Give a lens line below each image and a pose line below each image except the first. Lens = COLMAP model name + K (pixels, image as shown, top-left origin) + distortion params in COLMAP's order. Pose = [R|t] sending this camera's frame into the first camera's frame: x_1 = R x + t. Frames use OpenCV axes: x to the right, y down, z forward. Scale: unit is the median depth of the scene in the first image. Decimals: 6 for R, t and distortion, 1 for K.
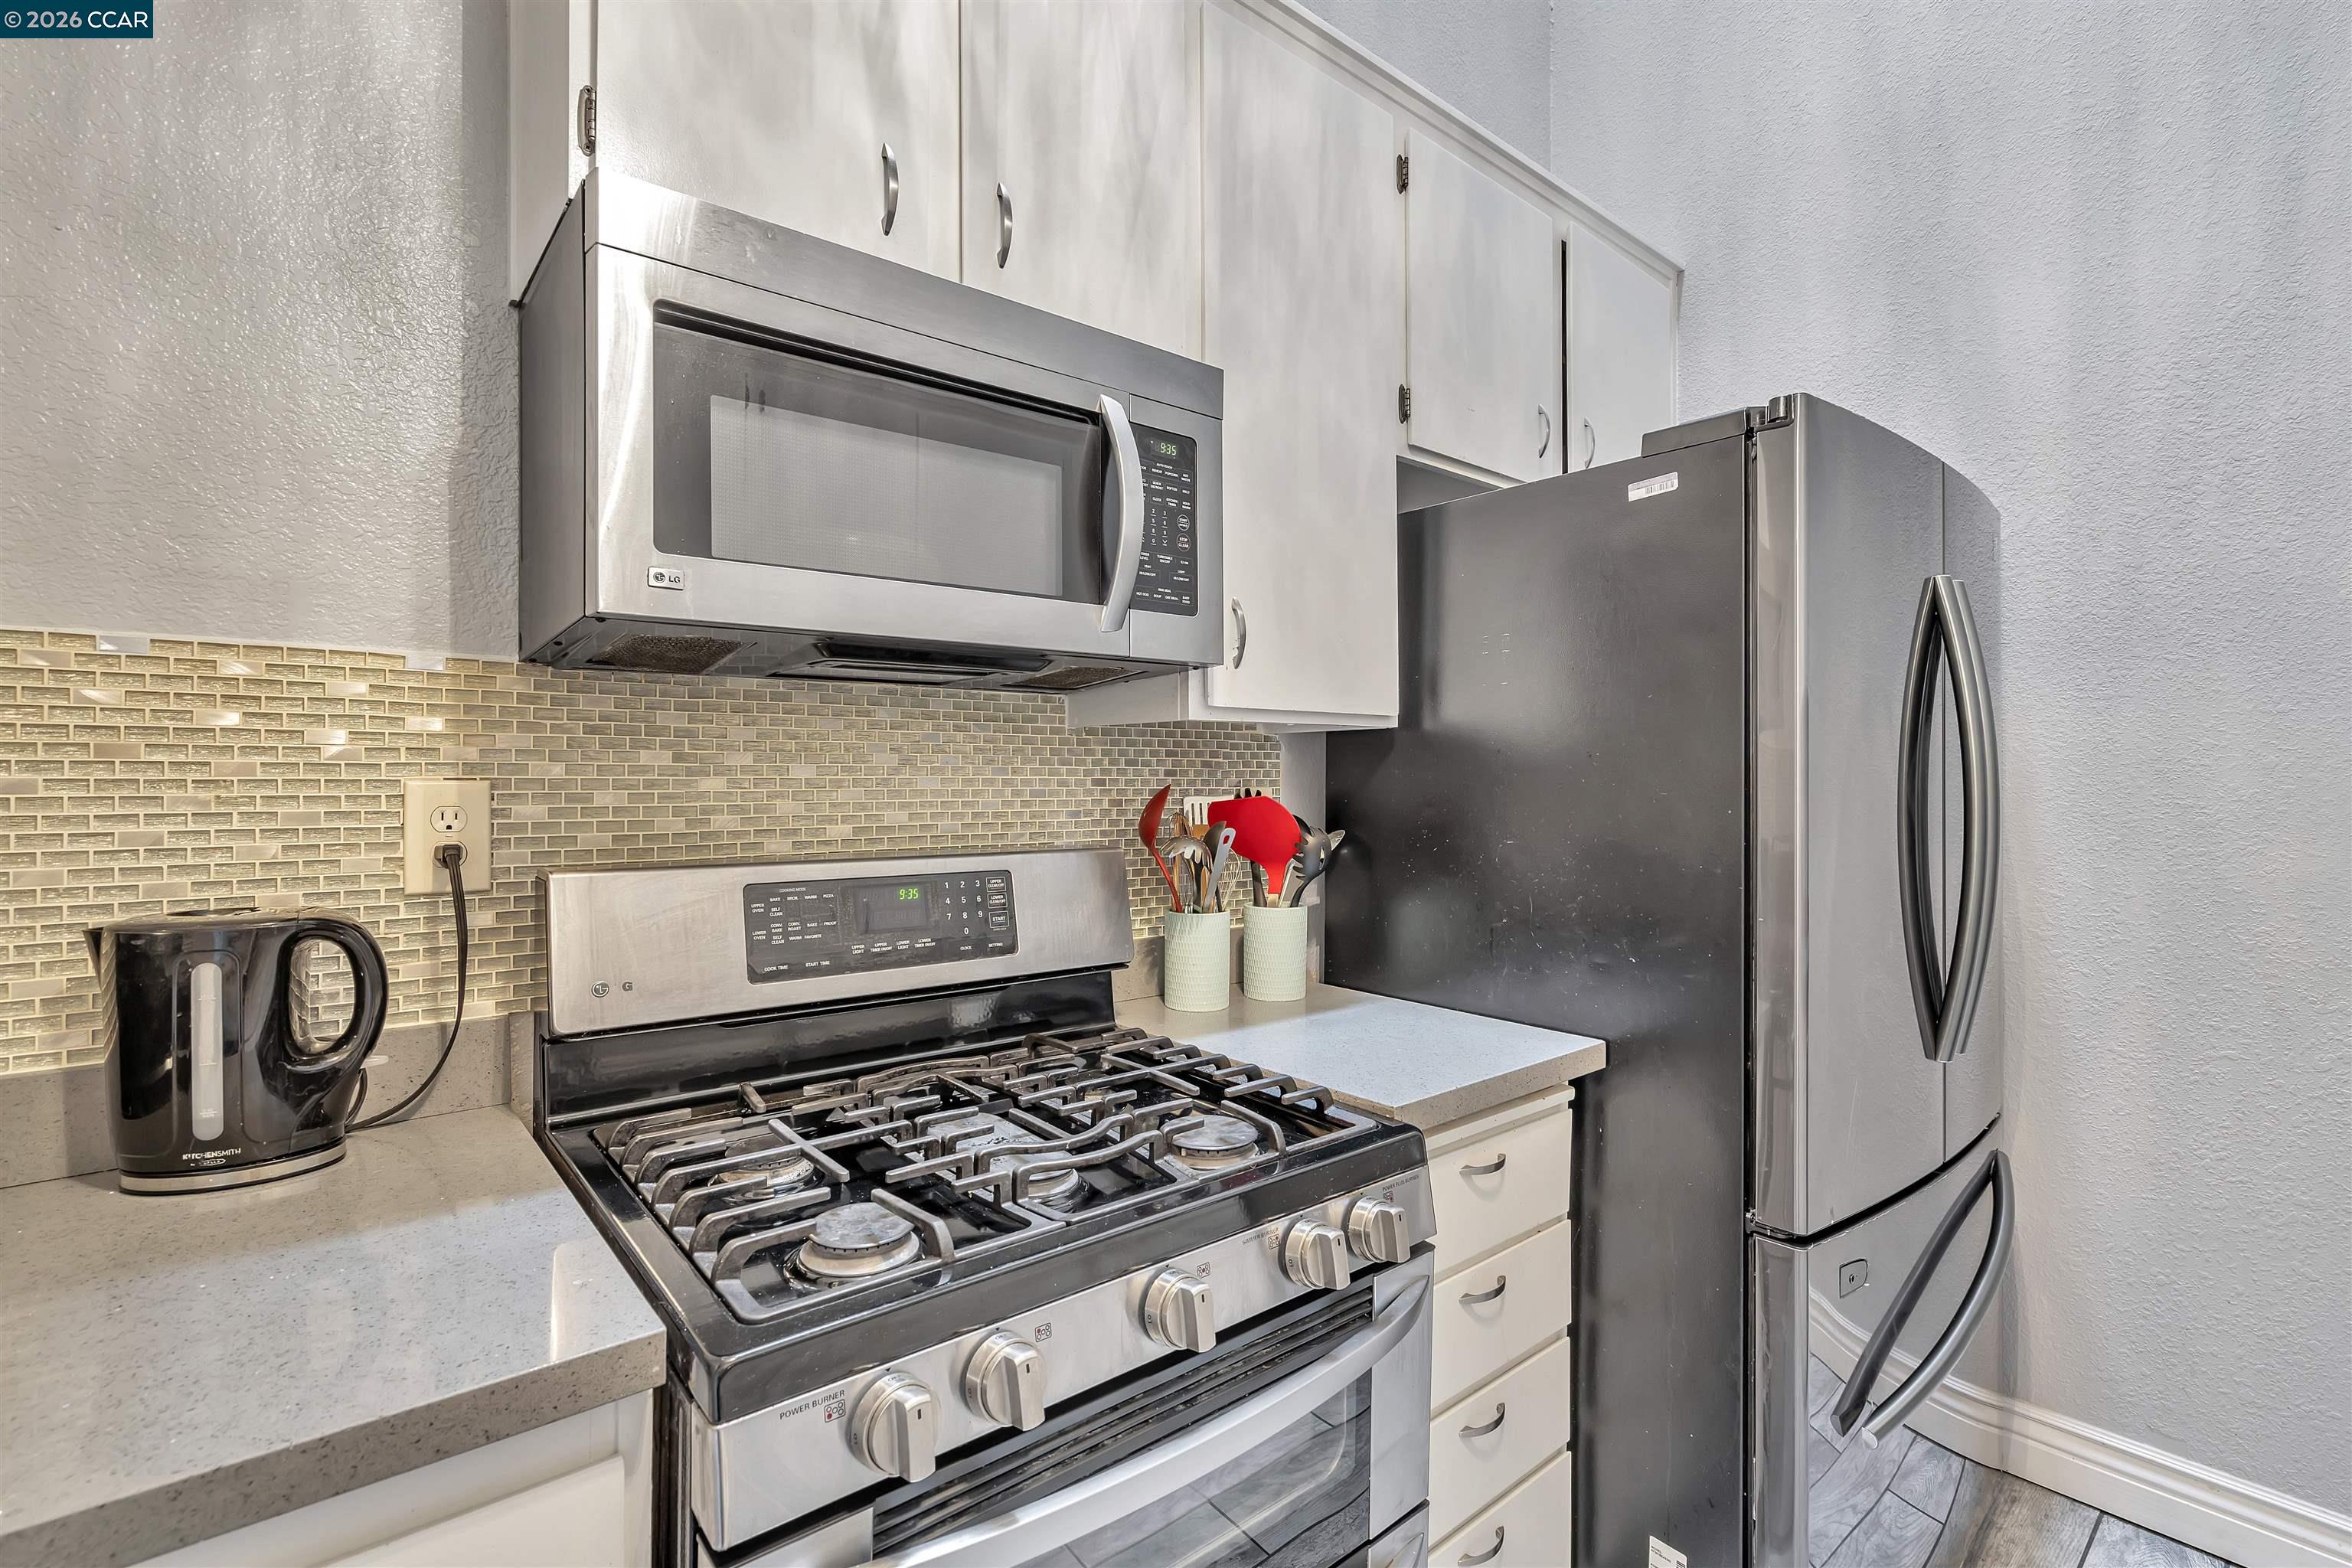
lens RADIAL K [[1063.4, 0, 1180.0], [0, 1063.4, 773.6], [0, 0, 1]] dist [-0.003811, 0.001316]
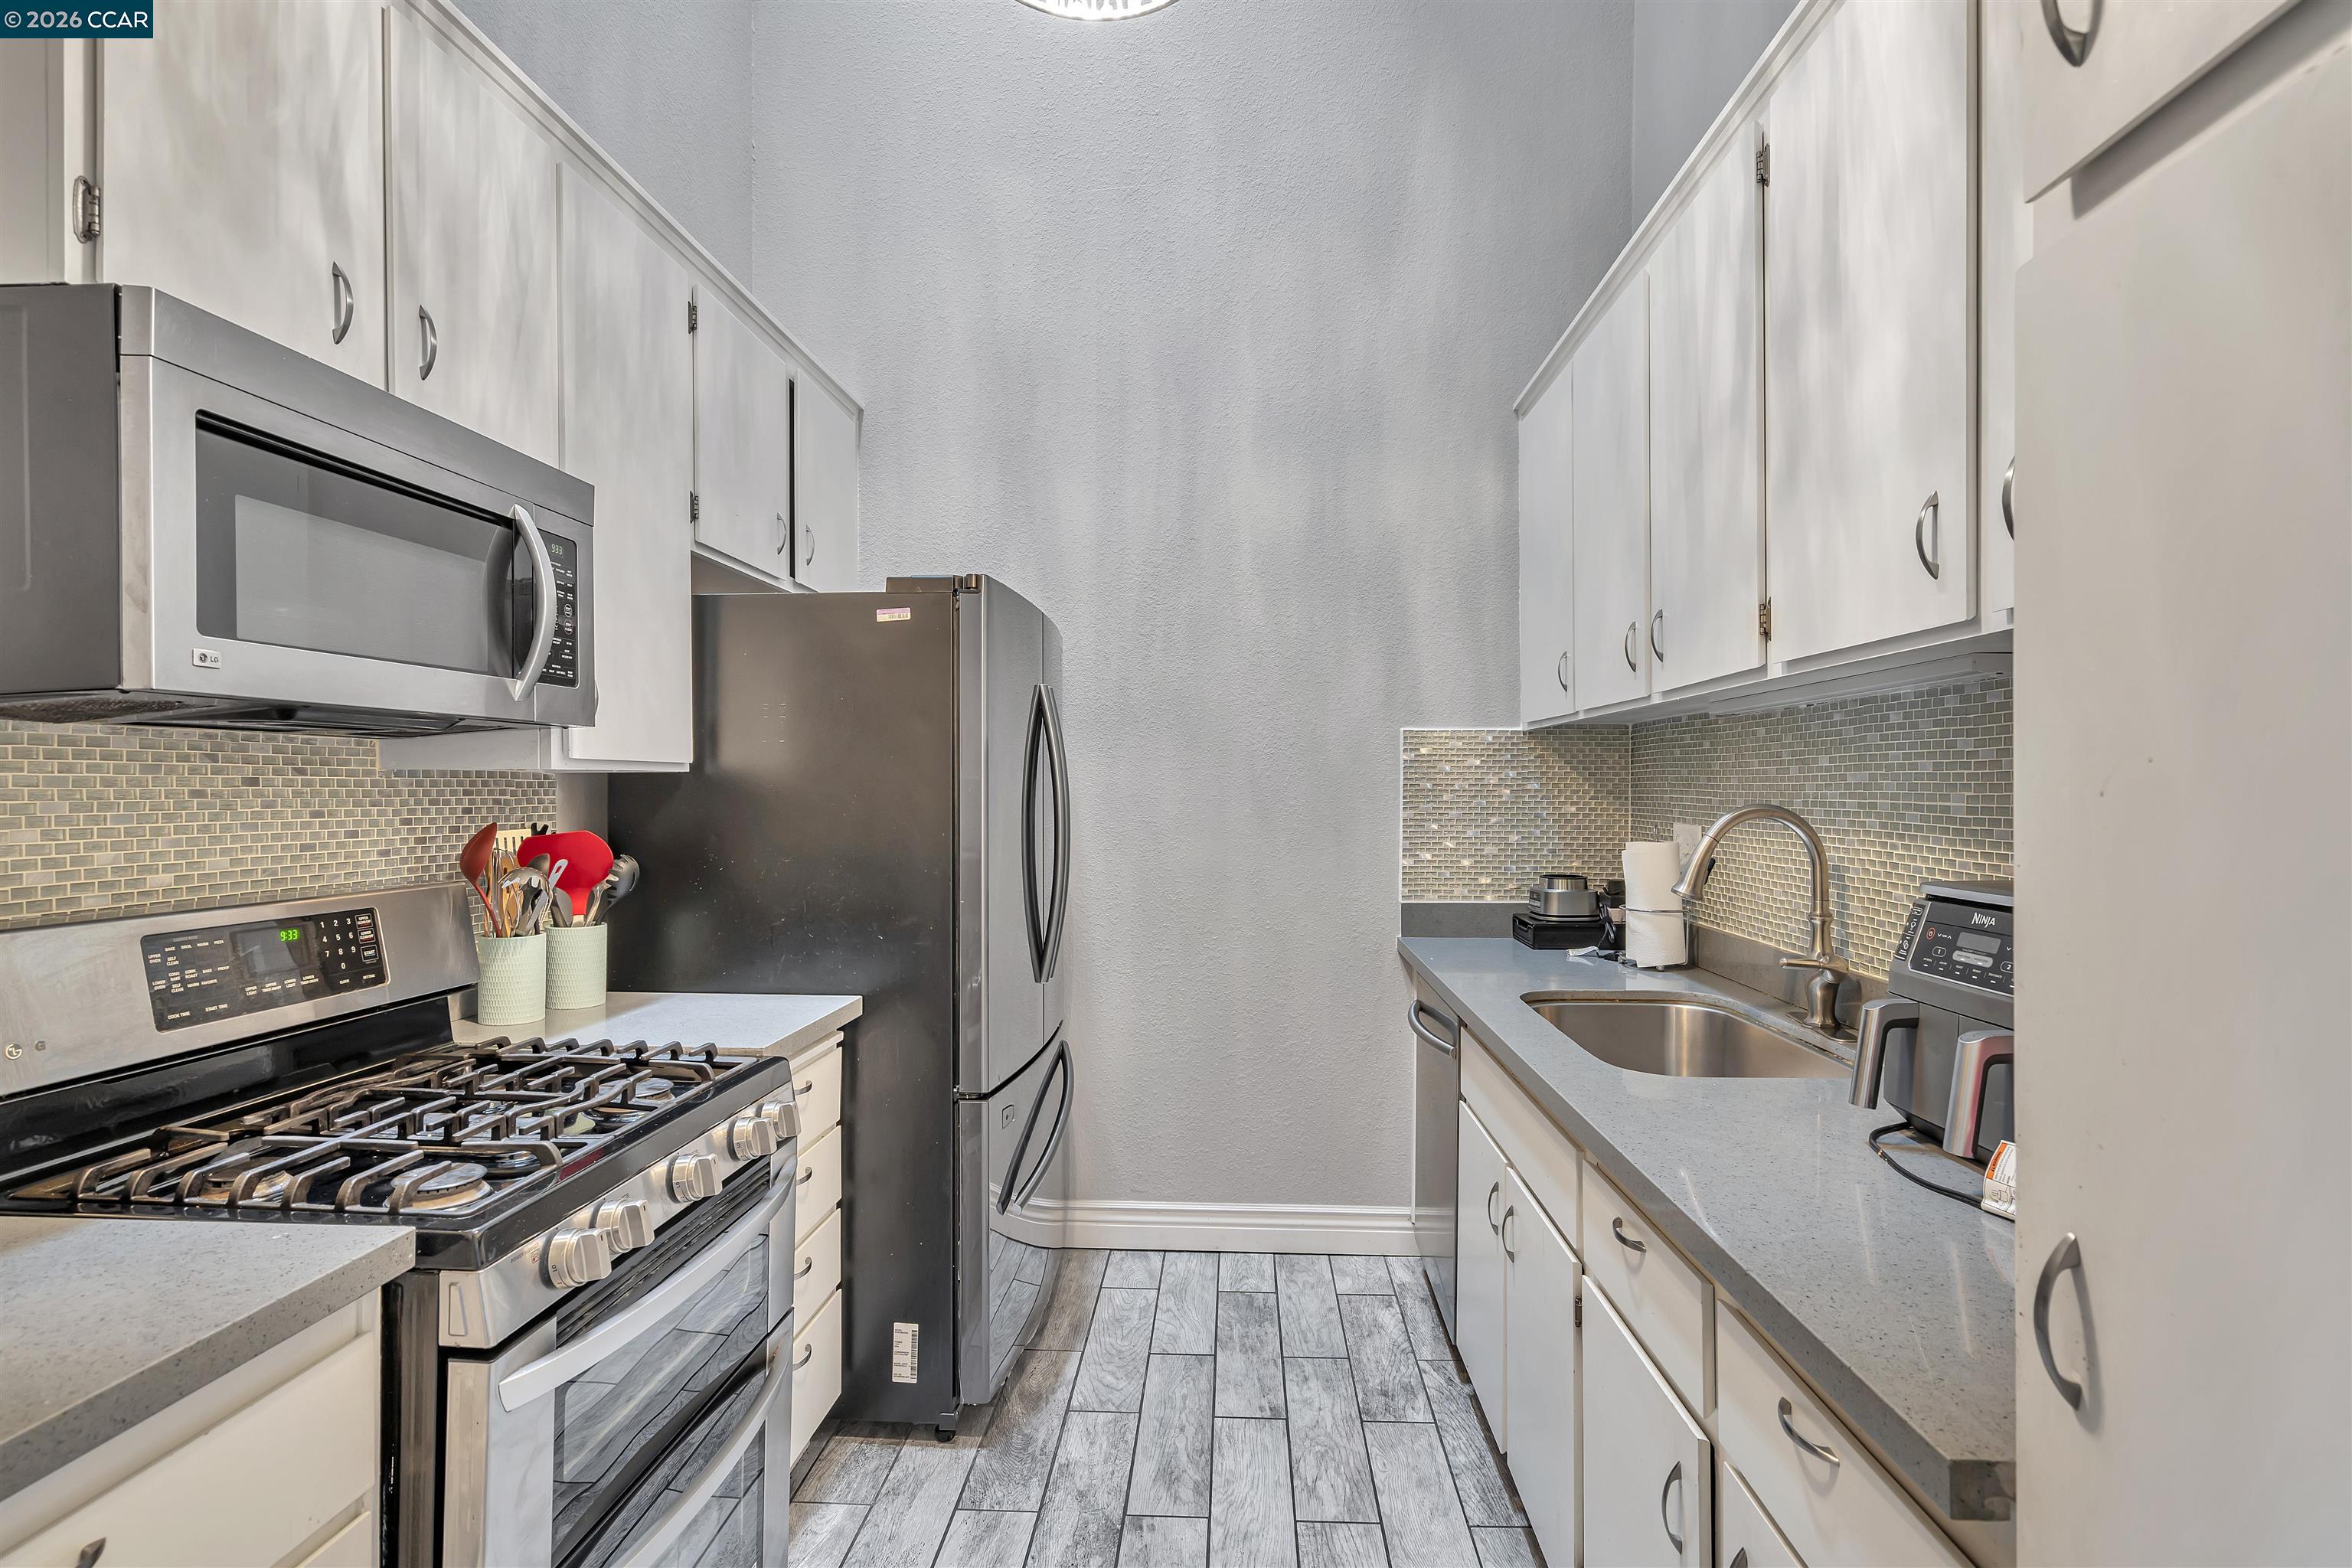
lens RADIAL K [[1146.4, 0, 1181.3], [0, 1146.4, 784.7], [0, 0, 1]] dist [-0.003407, -0.000490]
pose [[0.691440, 0.001753, 0.722432, -0.442675], [-0.002022, 0.999998, -0.000492, -0.035609], [-0.722431, -0.001121, 0.691442, -0.400877]]
